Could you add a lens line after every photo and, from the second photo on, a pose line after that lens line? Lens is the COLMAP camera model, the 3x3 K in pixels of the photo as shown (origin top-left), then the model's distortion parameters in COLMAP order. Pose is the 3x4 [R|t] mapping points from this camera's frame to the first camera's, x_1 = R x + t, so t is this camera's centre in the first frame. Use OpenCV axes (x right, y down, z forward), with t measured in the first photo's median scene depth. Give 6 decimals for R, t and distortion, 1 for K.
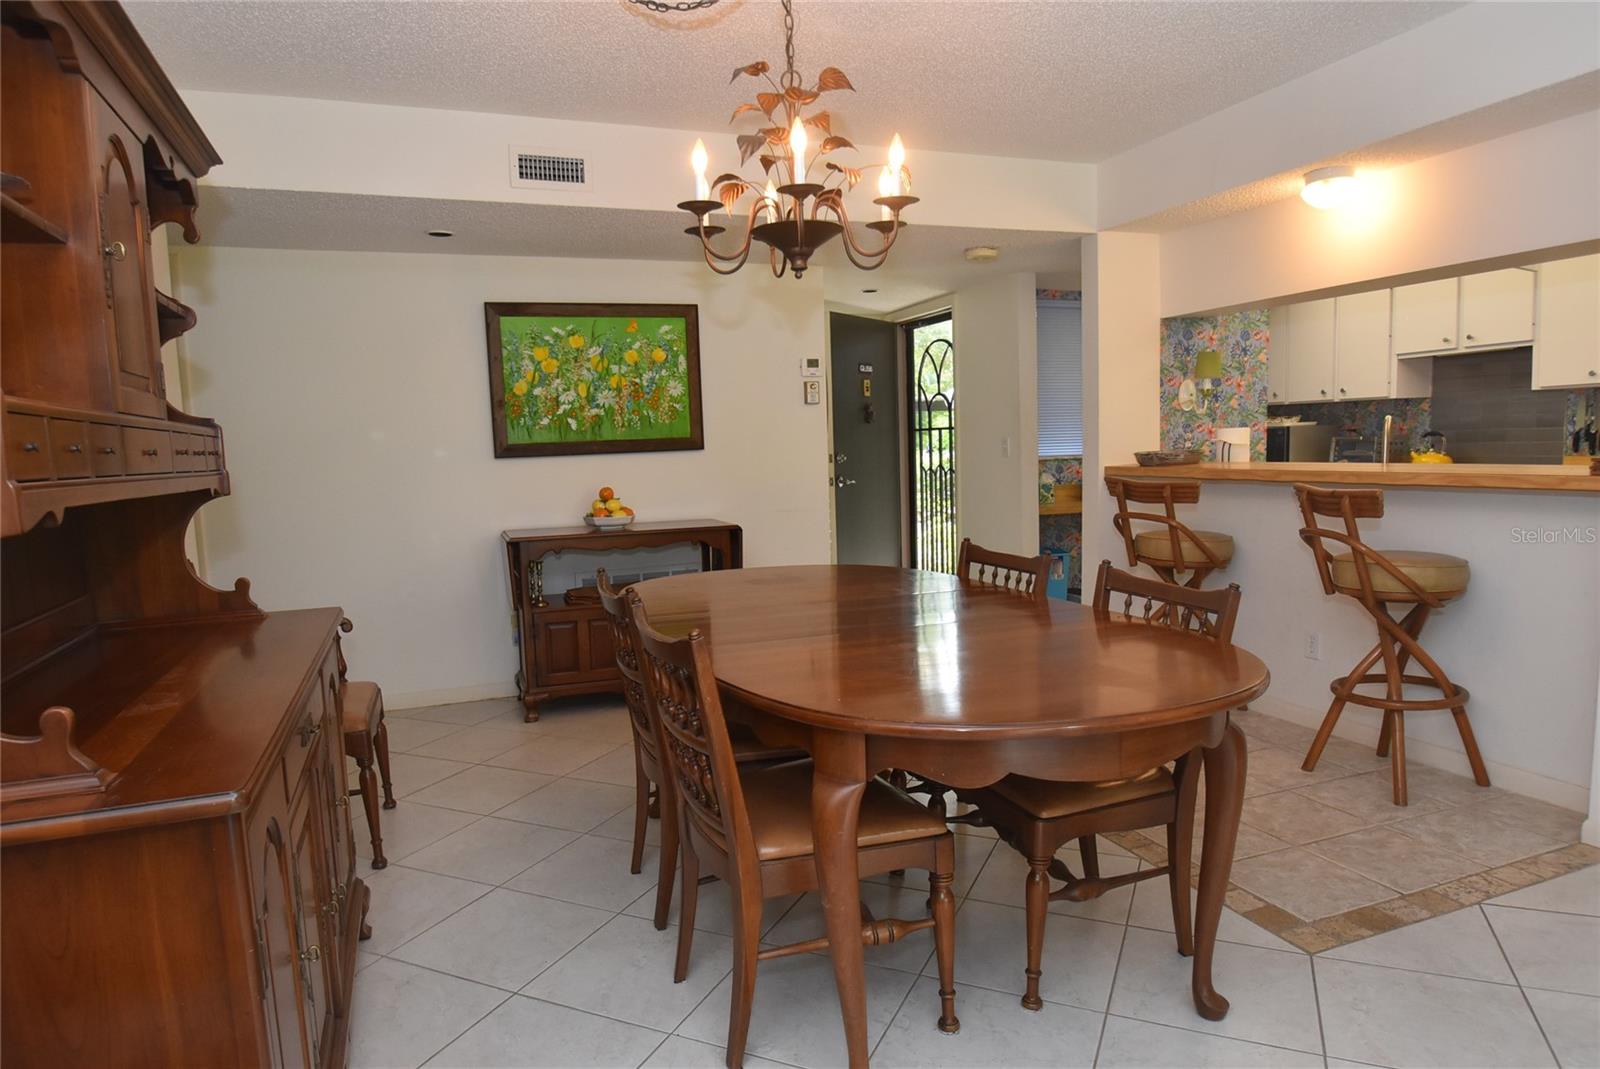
lens RADIAL K [[963.6, 0, 795.4], [0, 963.6, 538.8], [0, 0, 1]] dist [0.007348, 0.001005]
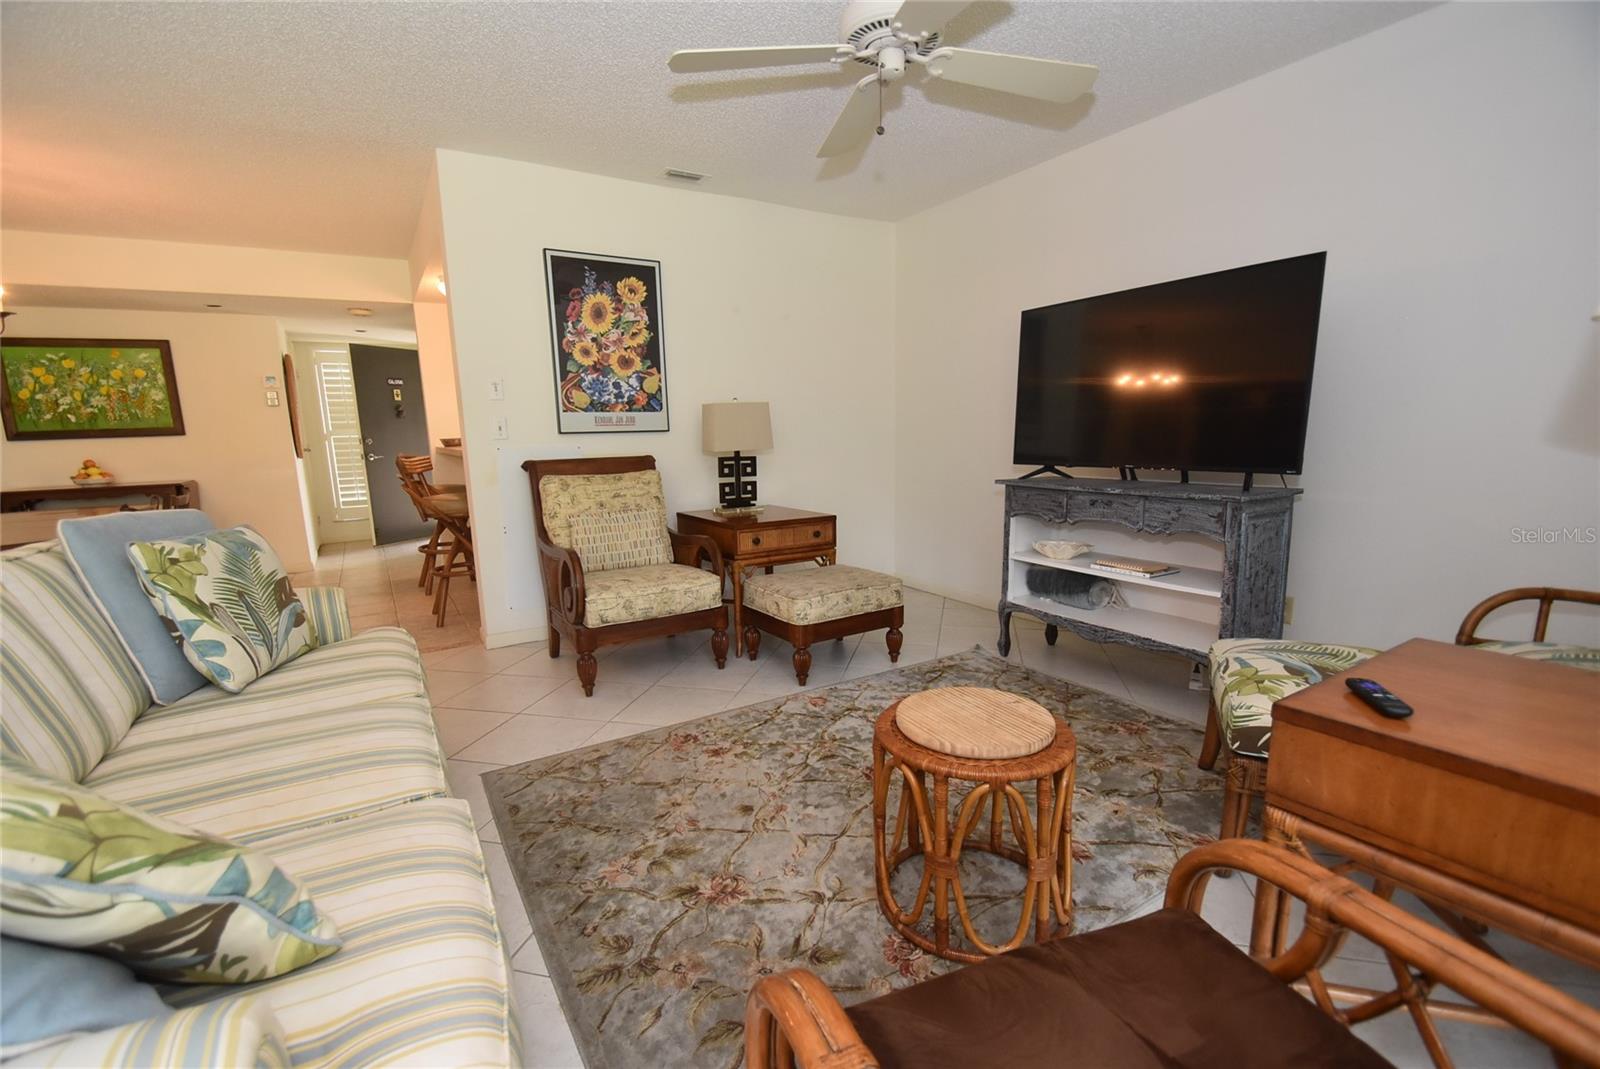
lens RADIAL K [[693.7, 0, 797.3], [0, 693.7, 544.1], [0, 0, 1]] dist [0.002929, -0.000478]
pose [[0.991442, -0.025143, 0.128106, 0.759722], [0.017710, 0.998111, 0.058832, 0.035346], [-0.129343, -0.056060, 0.990014, -0.251073]]
